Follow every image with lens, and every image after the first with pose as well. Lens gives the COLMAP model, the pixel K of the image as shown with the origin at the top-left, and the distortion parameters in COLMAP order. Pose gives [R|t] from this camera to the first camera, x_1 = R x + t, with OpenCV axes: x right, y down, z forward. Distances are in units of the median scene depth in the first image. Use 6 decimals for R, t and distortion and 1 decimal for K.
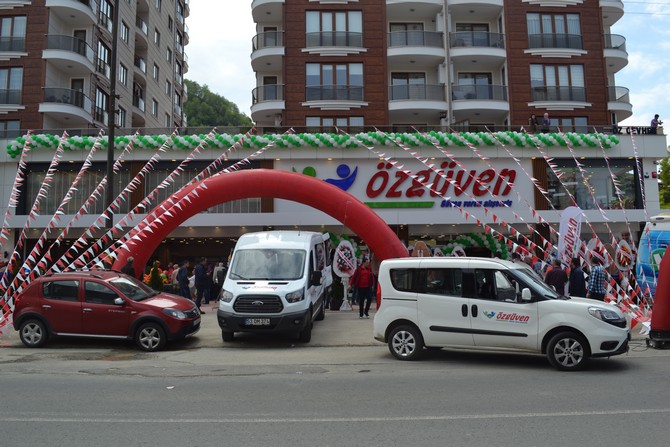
lens RADIAL K [[578.6, 0, 335.0], [0, 578.6, 223.5], [0, 0, 1]] dist [-0.000617, -0.000541]
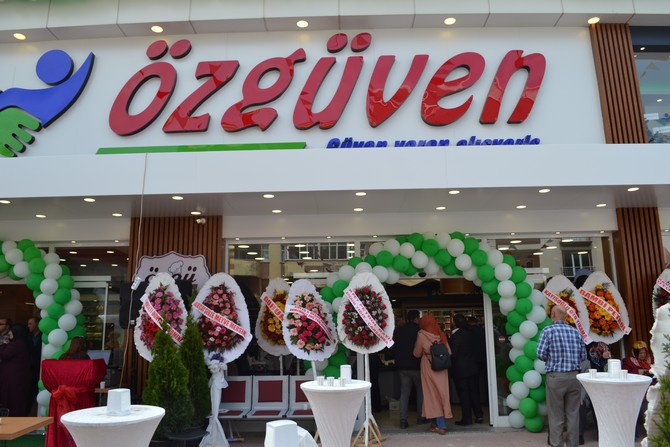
lens RADIAL K [[525.8, 0, 335.0], [0, 525.8, 223.5], [0, 0, 1]] dist [-0.080344, 0.004685]
pose [[0.943676, 0.062044, 0.325002, 0.090965], [-0.018798, 0.990728, -0.134551, 0.051312], [-0.330337, 0.120863, 0.936093, 0.718967]]
